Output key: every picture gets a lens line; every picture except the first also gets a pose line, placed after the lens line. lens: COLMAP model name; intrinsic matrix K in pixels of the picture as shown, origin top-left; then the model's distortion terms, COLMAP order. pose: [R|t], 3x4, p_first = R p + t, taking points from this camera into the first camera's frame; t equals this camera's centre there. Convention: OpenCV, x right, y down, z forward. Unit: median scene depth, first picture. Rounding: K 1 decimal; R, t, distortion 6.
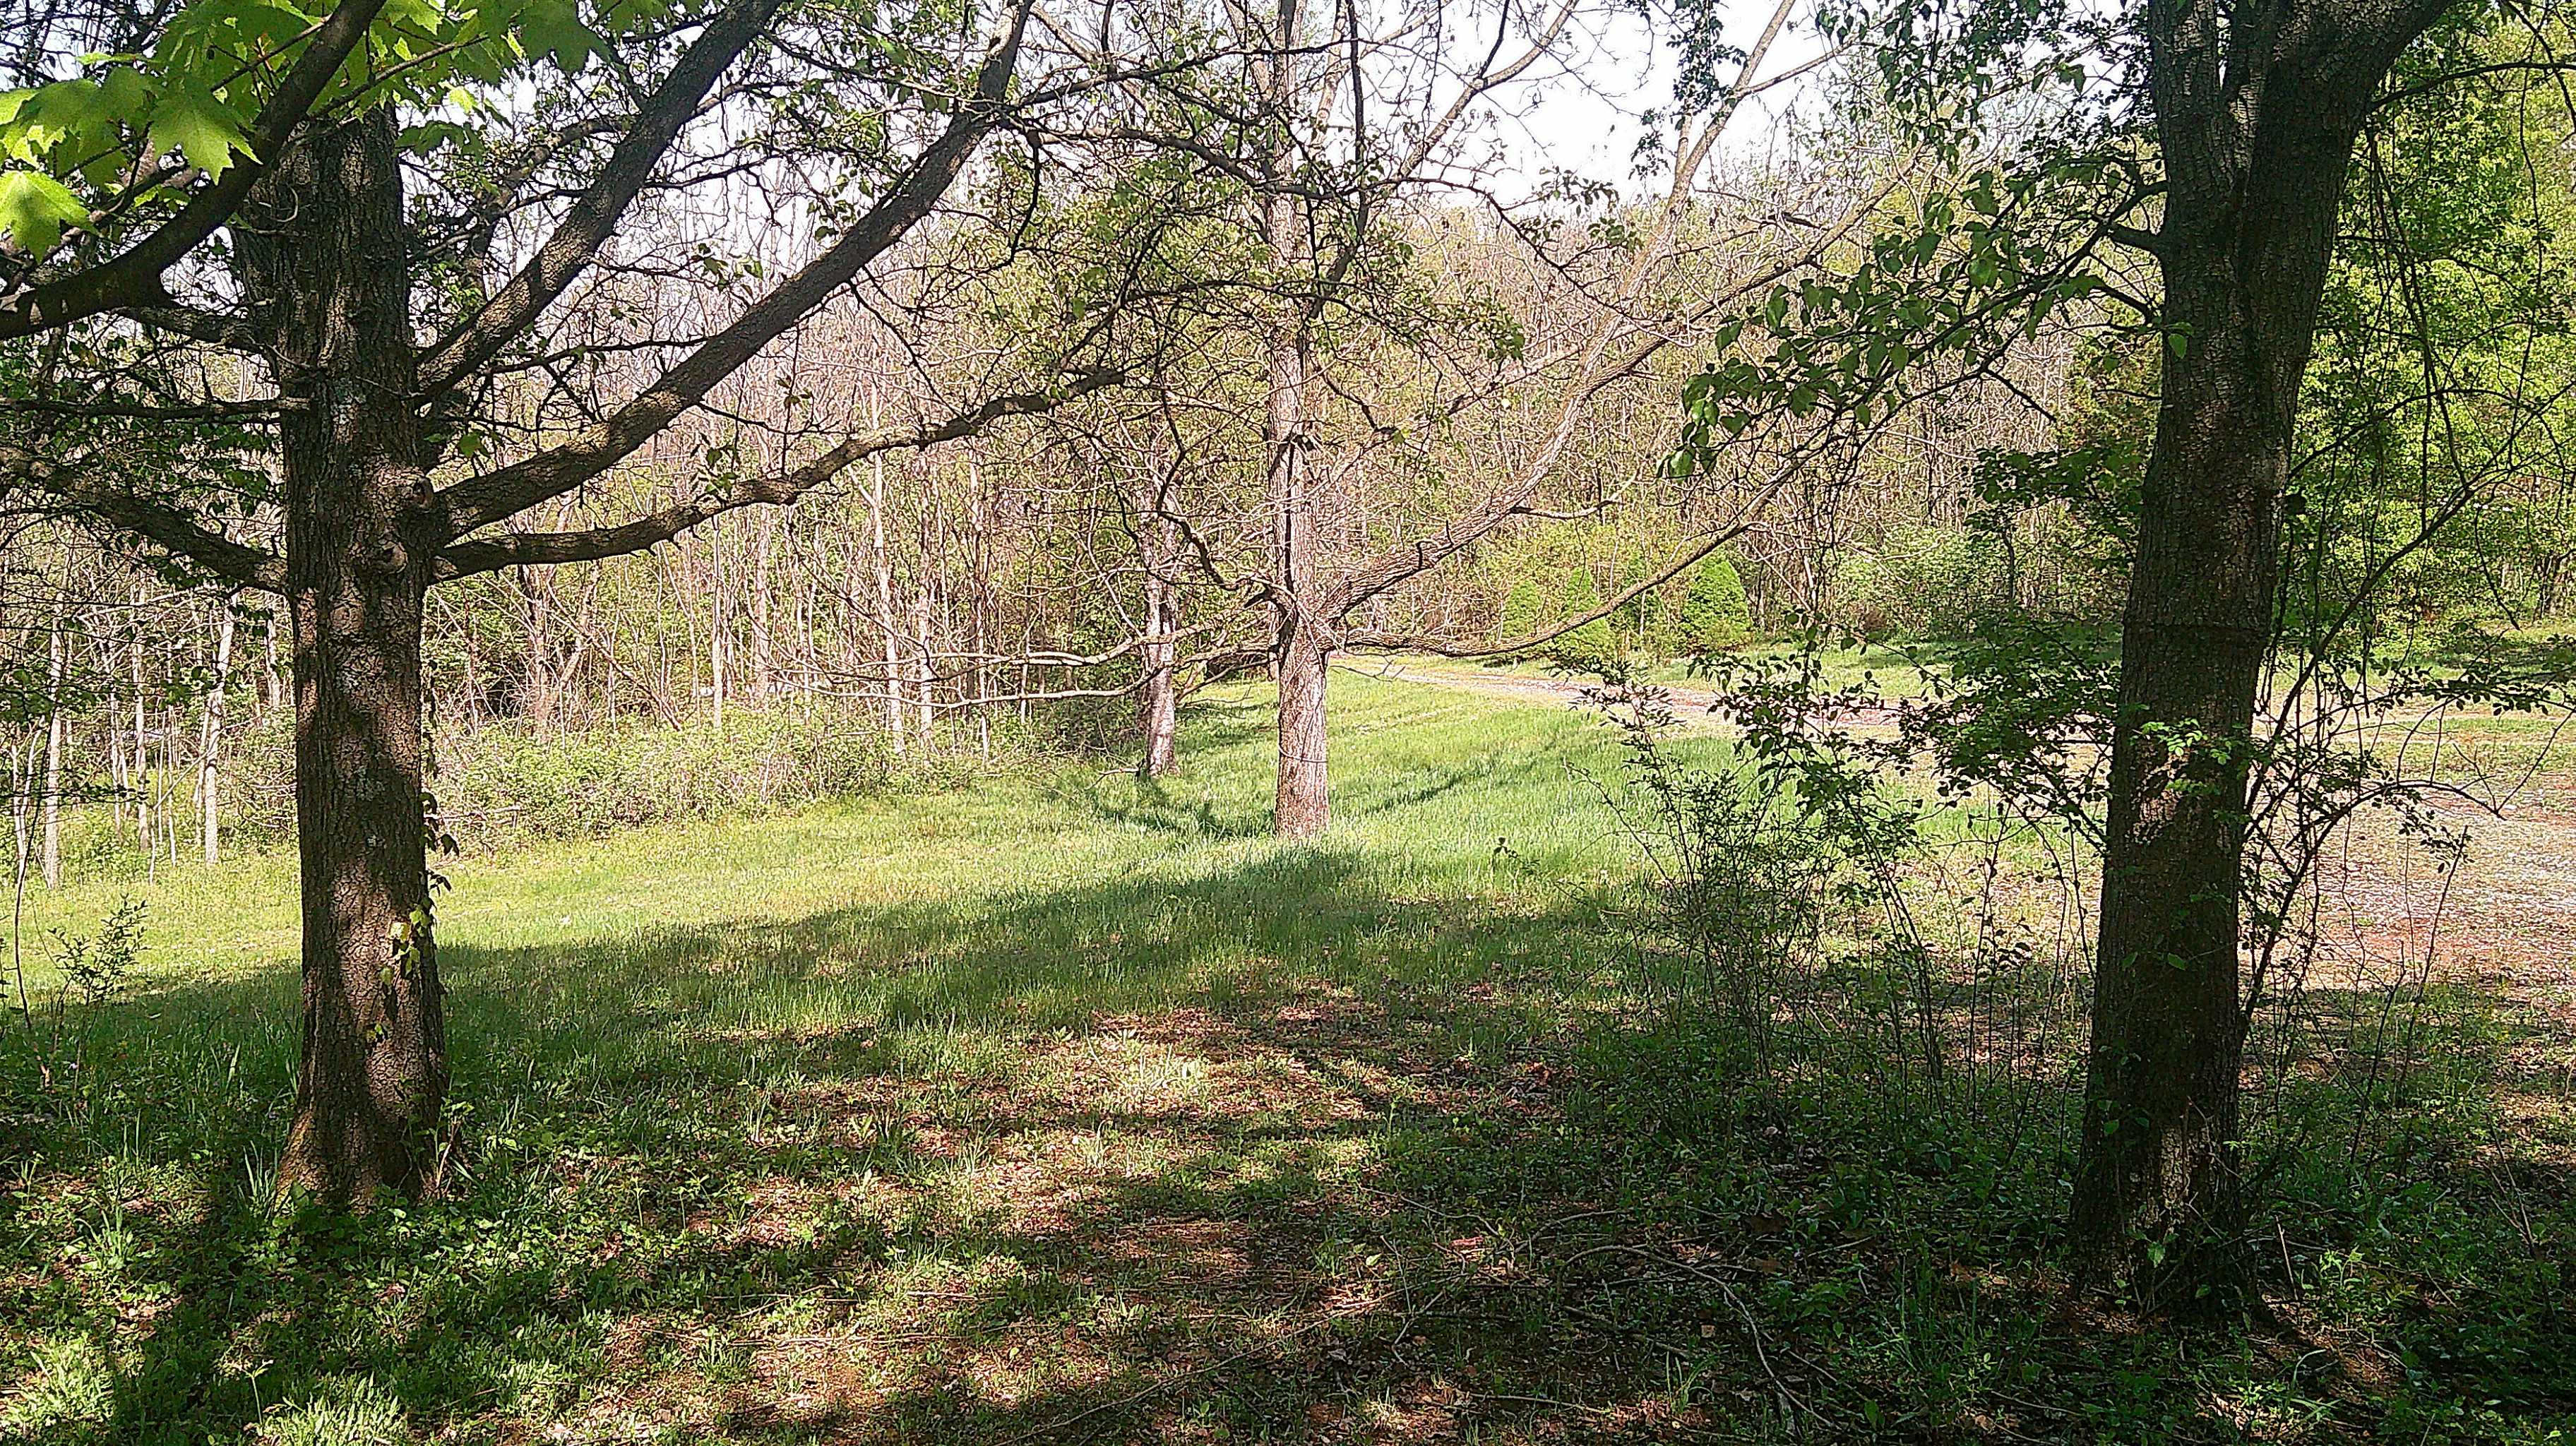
lens RADIAL K [[2300.6, 0, 1281.0], [0, 2300.6, 716.7], [0, 0, 1]] dist [0.113312, -0.328423]
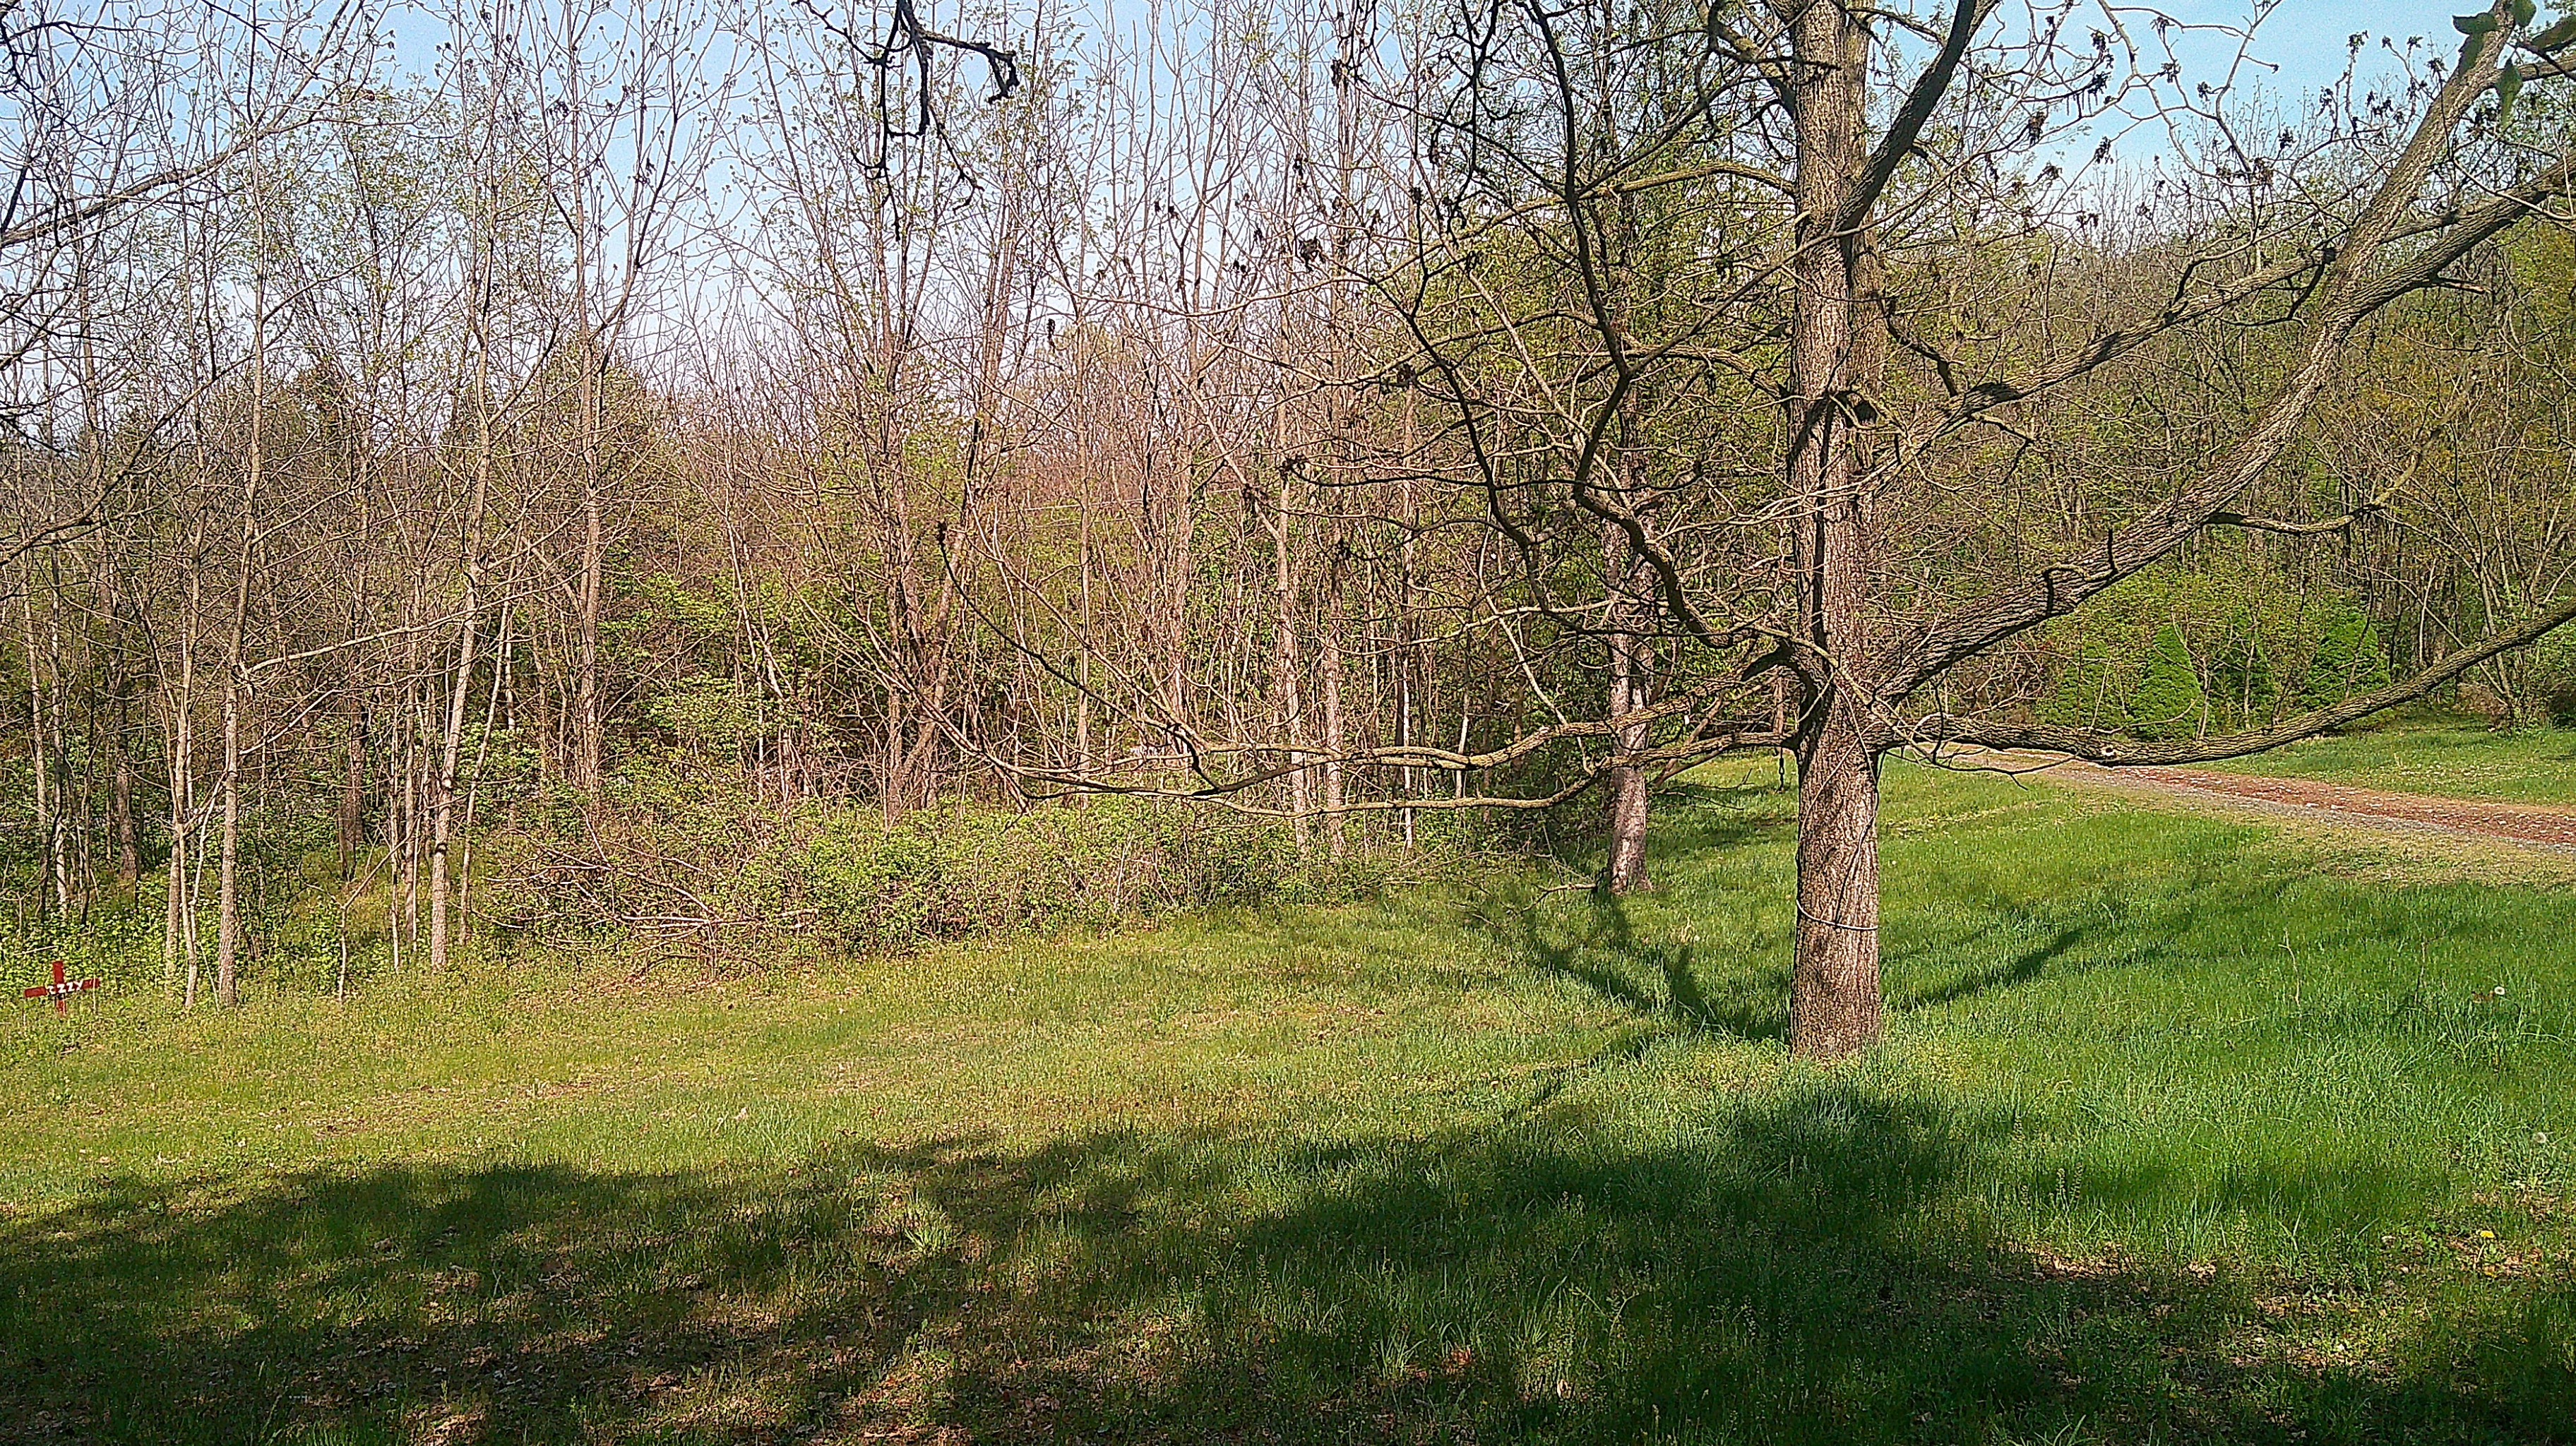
lens RADIAL K [[2300.6, 0, 1281.0], [0, 2300.6, 716.7], [0, 0, 1]] dist [0.113312, -0.328423]
pose [[0.977070, 0.017624, -0.212187, -0.004862], [-0.022594, 0.999524, -0.021019, -0.018650], [0.211716, 0.025332, 0.977003, 0.333012]]
